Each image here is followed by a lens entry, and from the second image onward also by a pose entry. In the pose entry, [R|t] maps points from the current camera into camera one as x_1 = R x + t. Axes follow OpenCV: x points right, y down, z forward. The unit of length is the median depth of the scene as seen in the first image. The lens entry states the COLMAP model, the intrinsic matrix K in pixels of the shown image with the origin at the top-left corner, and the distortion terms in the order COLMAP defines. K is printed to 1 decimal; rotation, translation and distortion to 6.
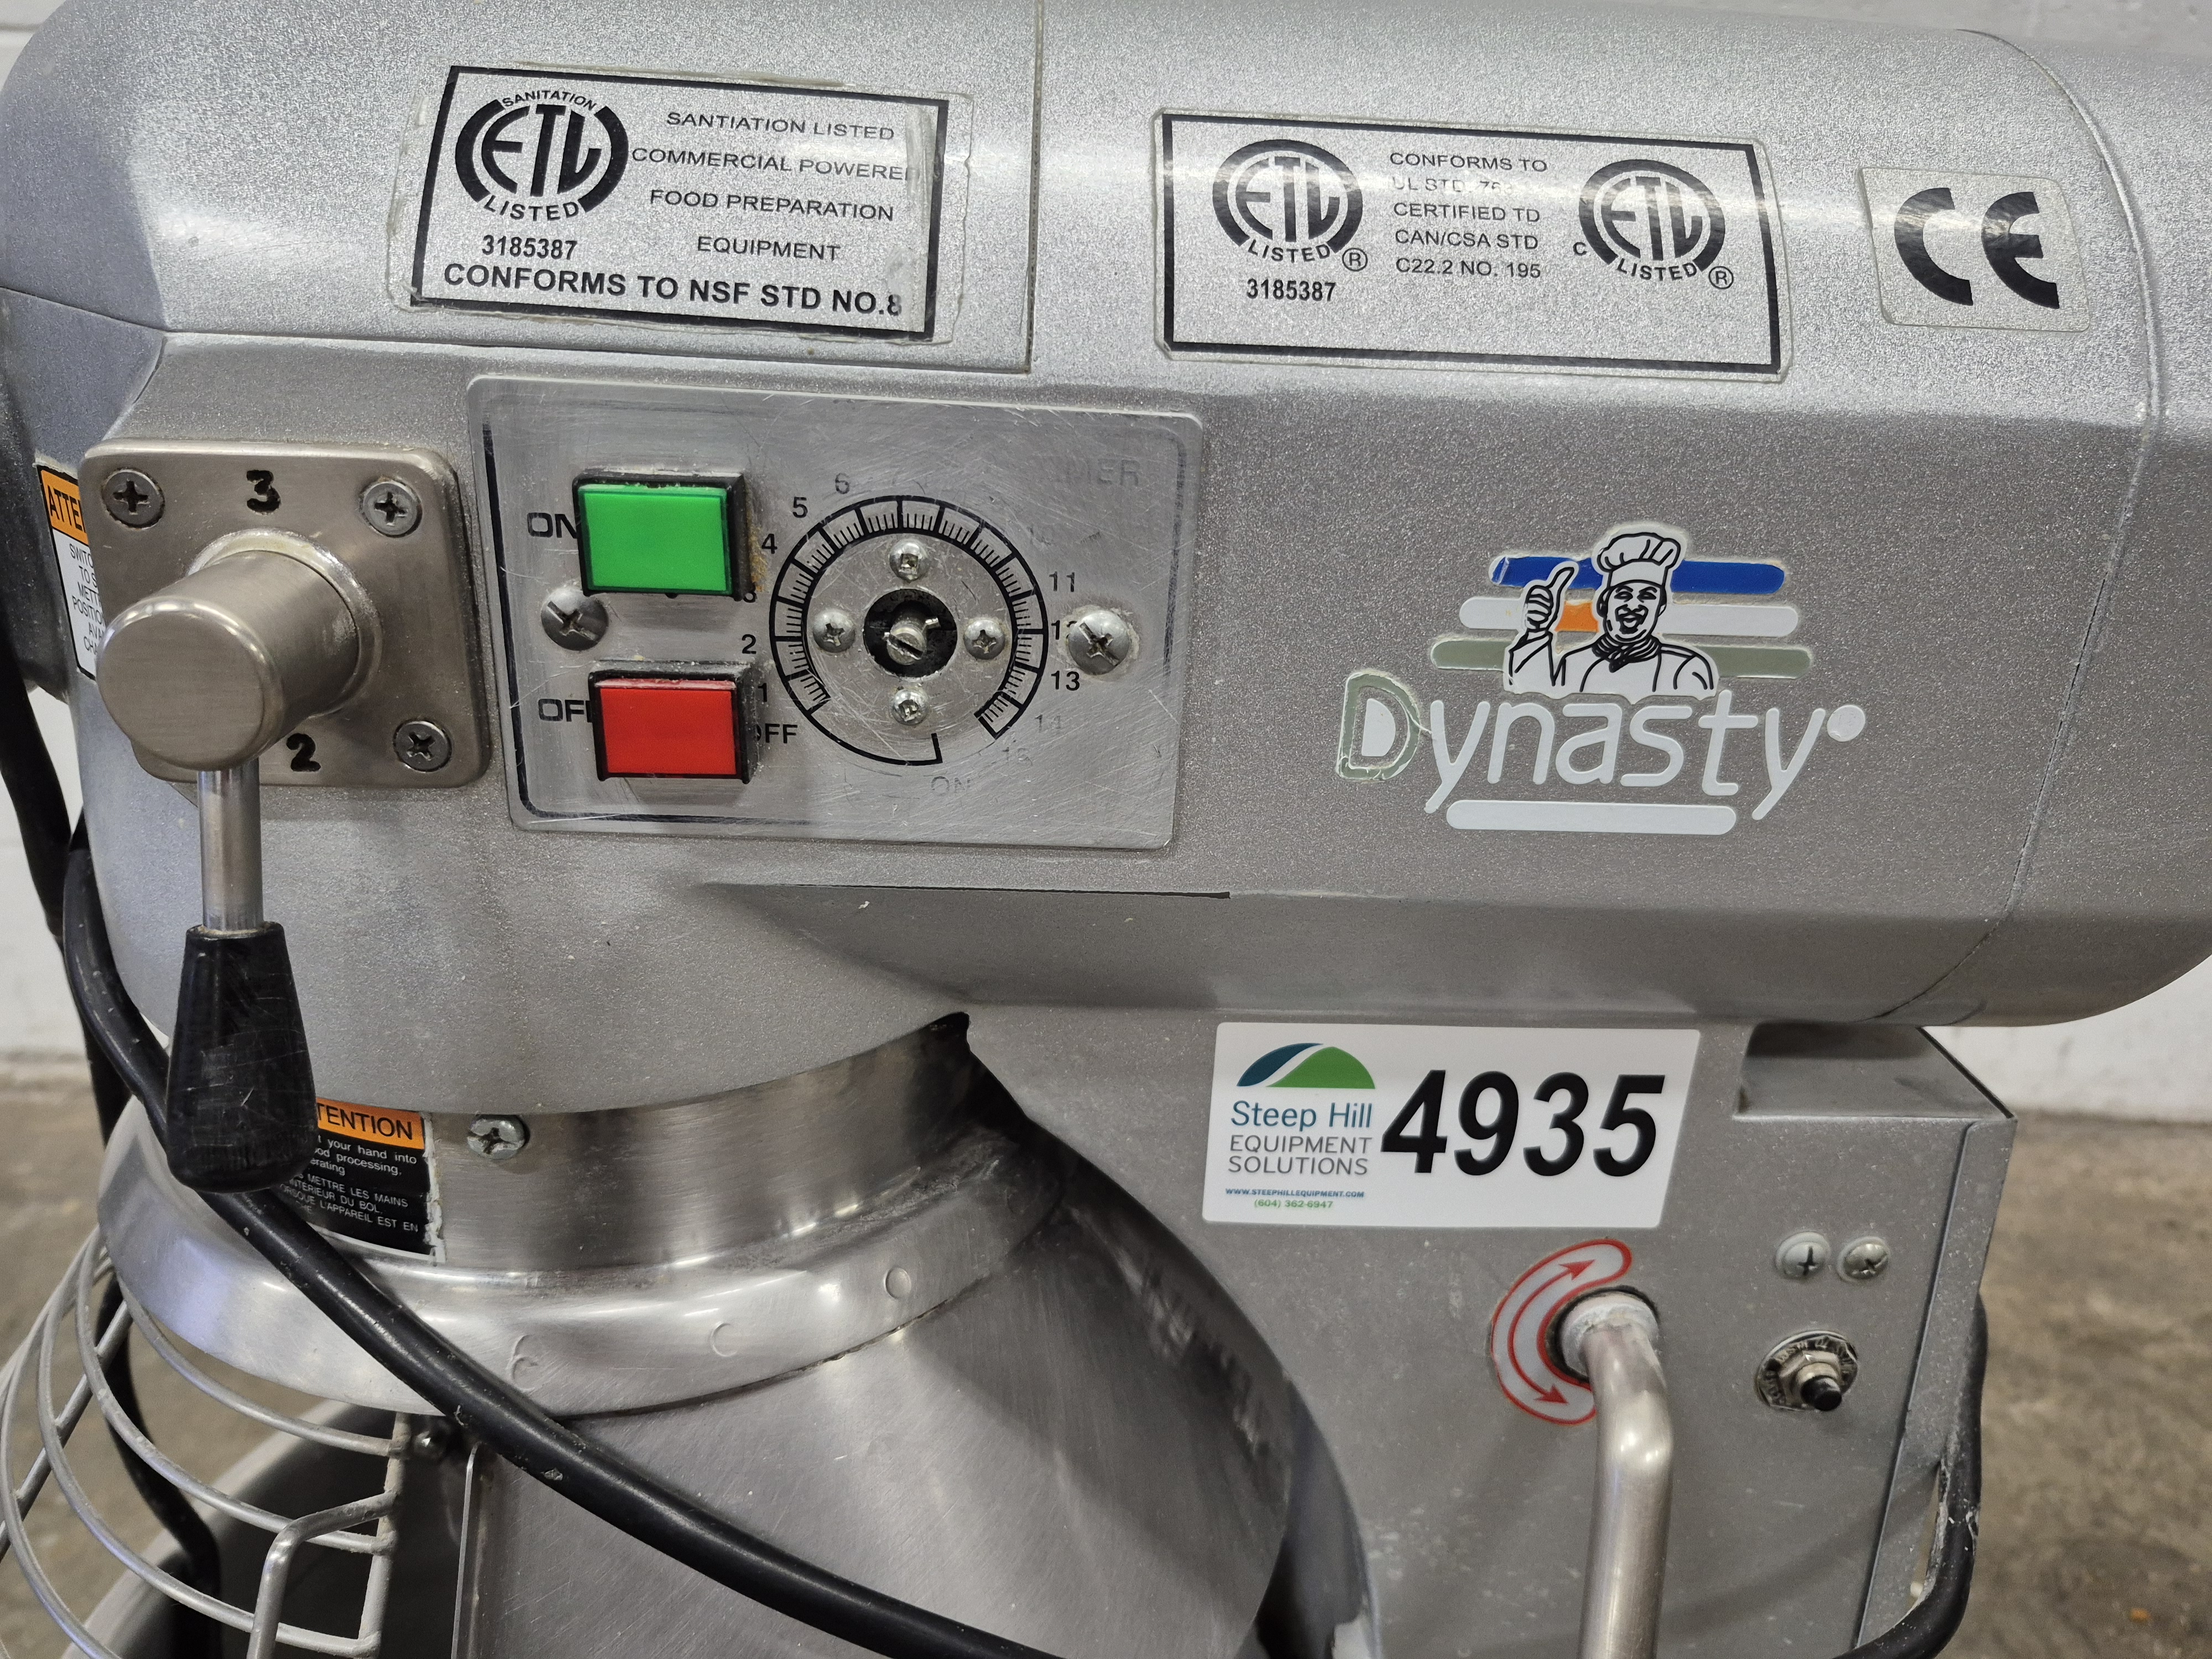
lens RADIAL K [[1605.6, 0, 1106.0], [0, 1605.6, 829.5], [0, 0, 1]] dist [0.084584, -0.160669]
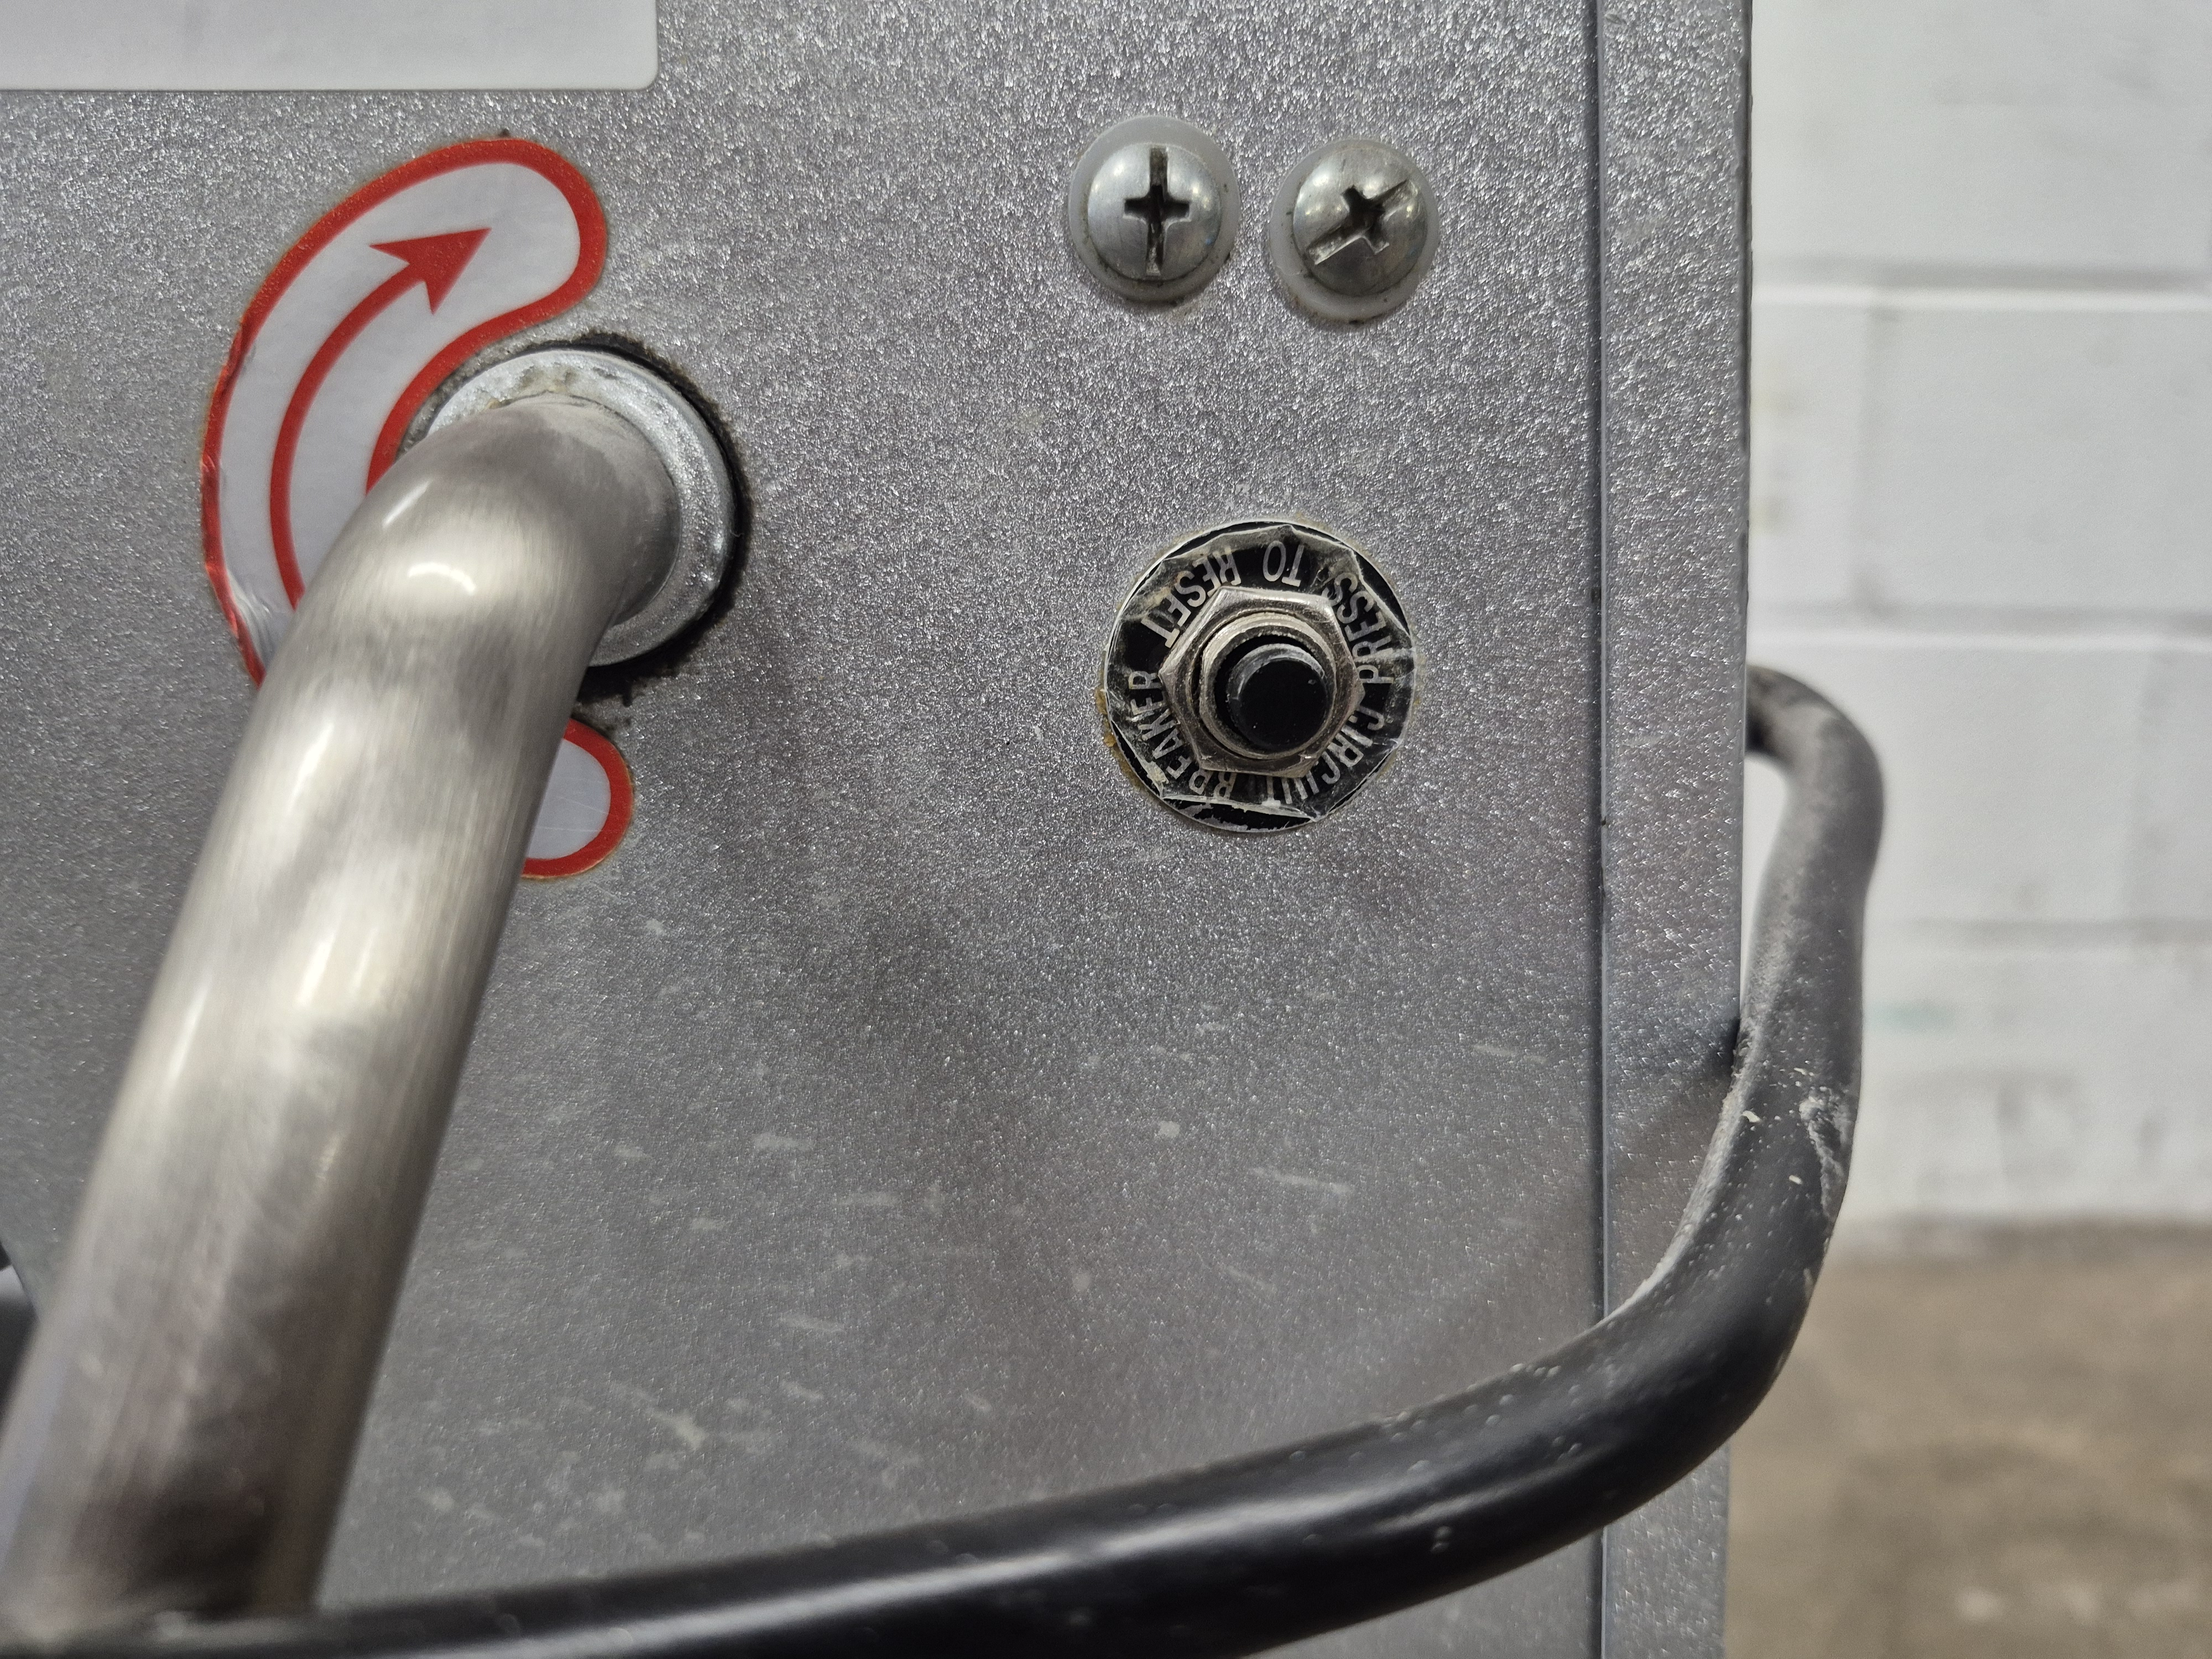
lens RADIAL K [[1533.0, 0, 1100.7], [0, 1533.0, 828.6], [0, 0, 1]] dist [0.093032, -0.125881]
pose [[0.999130, -0.026000, -0.032609, 0.416089], [0.019823, 0.983981, -0.177170, 0.426148], [0.036694, 0.176370, 0.983640, 0.706056]]
